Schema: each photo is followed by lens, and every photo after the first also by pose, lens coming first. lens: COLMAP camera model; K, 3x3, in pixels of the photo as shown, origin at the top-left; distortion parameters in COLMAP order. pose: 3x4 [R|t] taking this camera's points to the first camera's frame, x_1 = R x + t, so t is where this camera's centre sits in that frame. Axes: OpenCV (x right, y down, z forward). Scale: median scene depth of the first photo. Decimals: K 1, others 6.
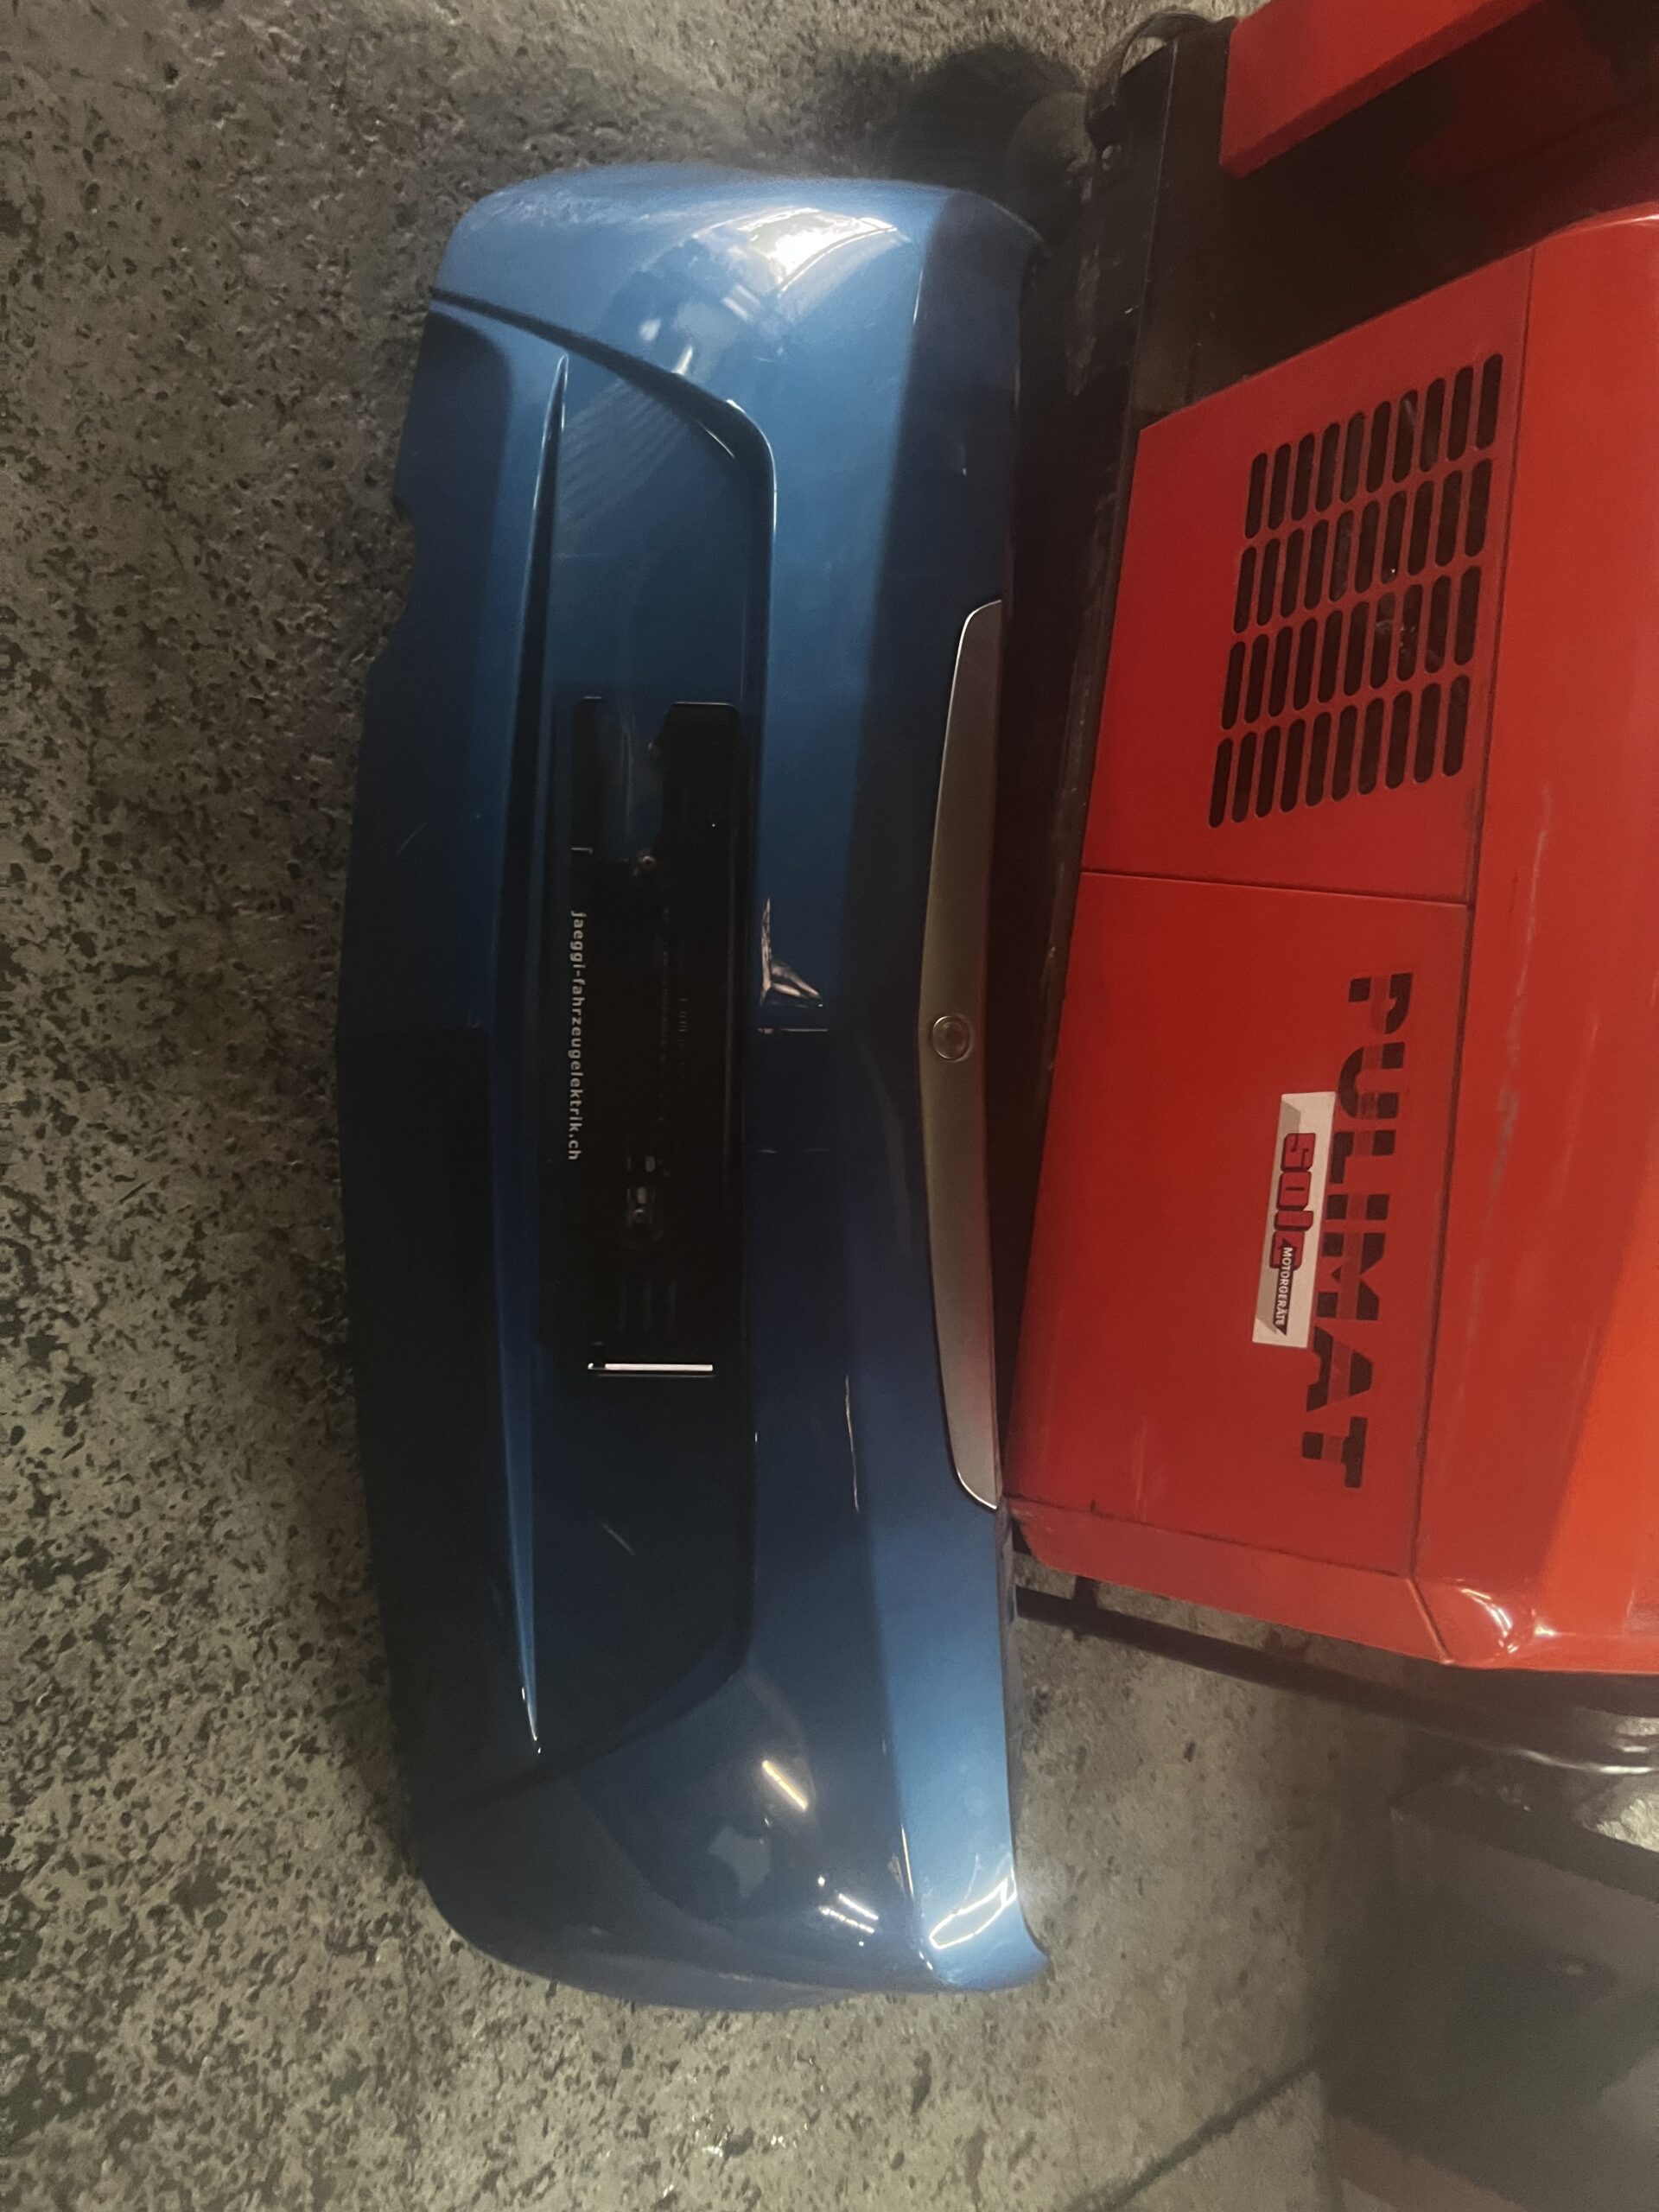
lens RADIAL K [[1657.3, 0, 827.9], [0, 1657.3, 1127.5], [0, 0, 1]] dist [0.037418, -0.044872]
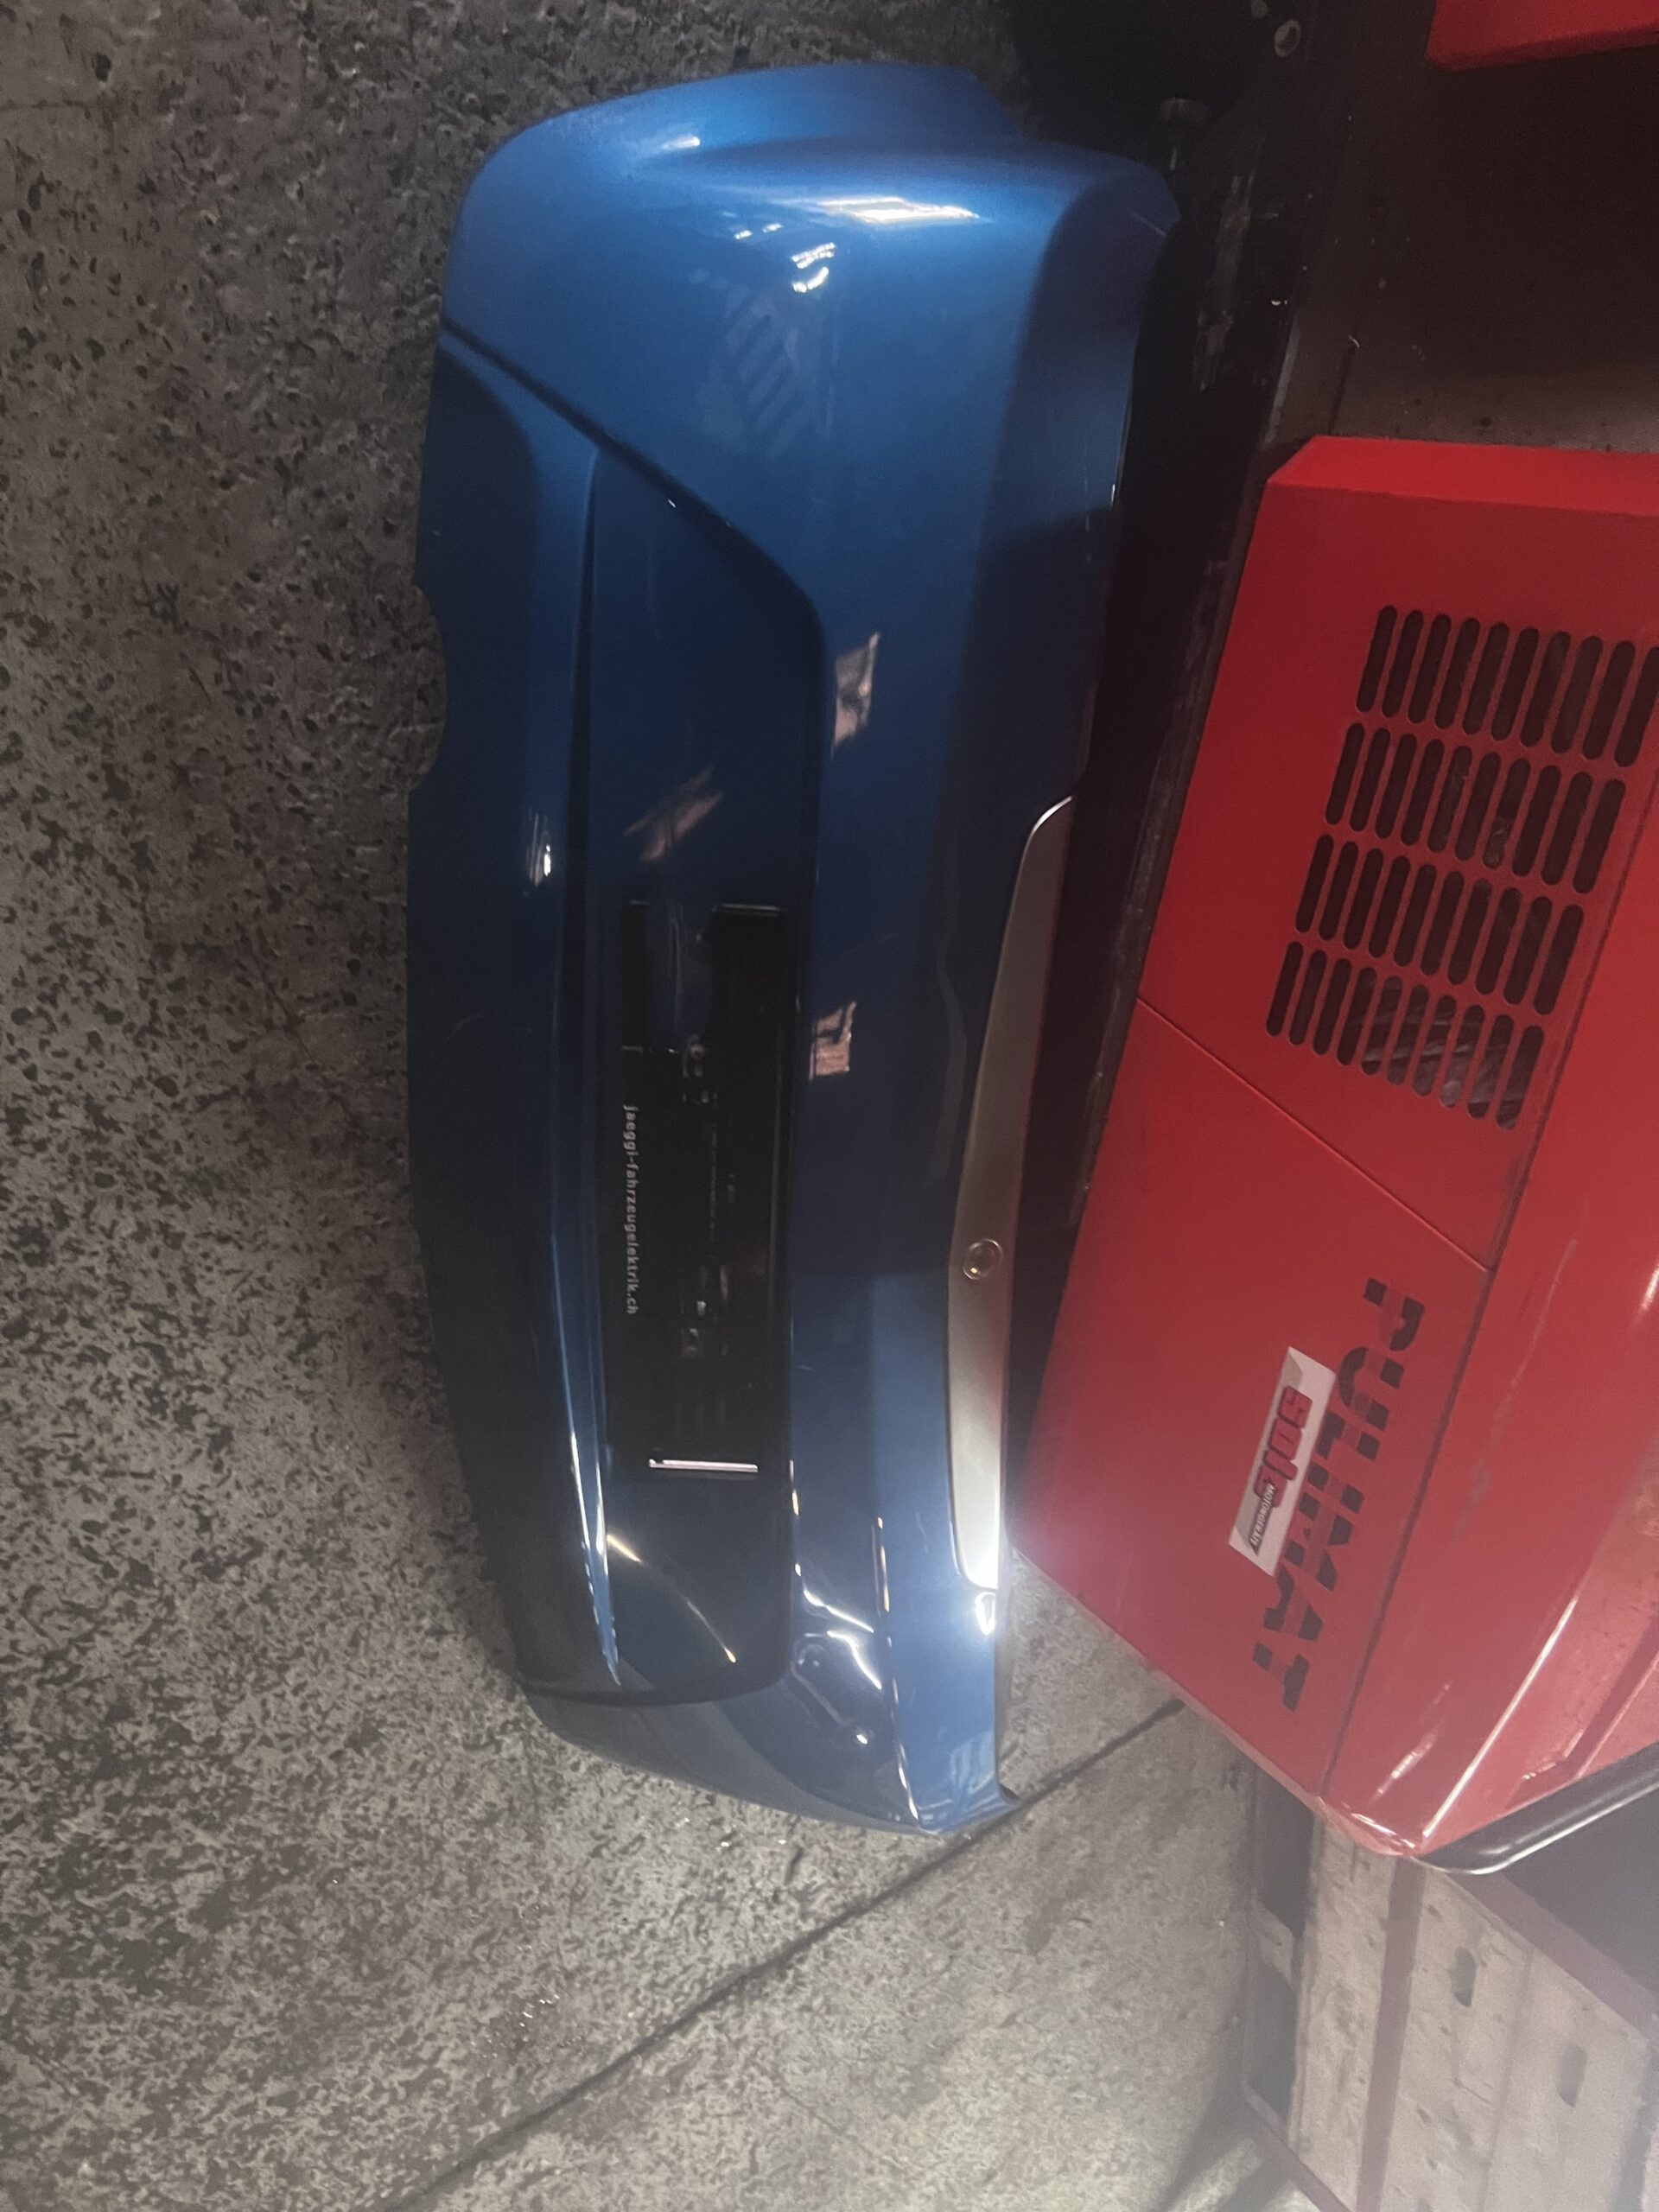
lens RADIAL K [[1657.3, 0, 799.5], [0, 1657.3, 1127.8], [0, 0, 1]] dist [0.037418, -0.044872]
pose [[0.997148, 0.045895, -0.059907, 0.015599], [-0.014575, 0.895996, 0.443823, -0.530632], [0.074046, -0.441684, 0.894110, 0.074160]]
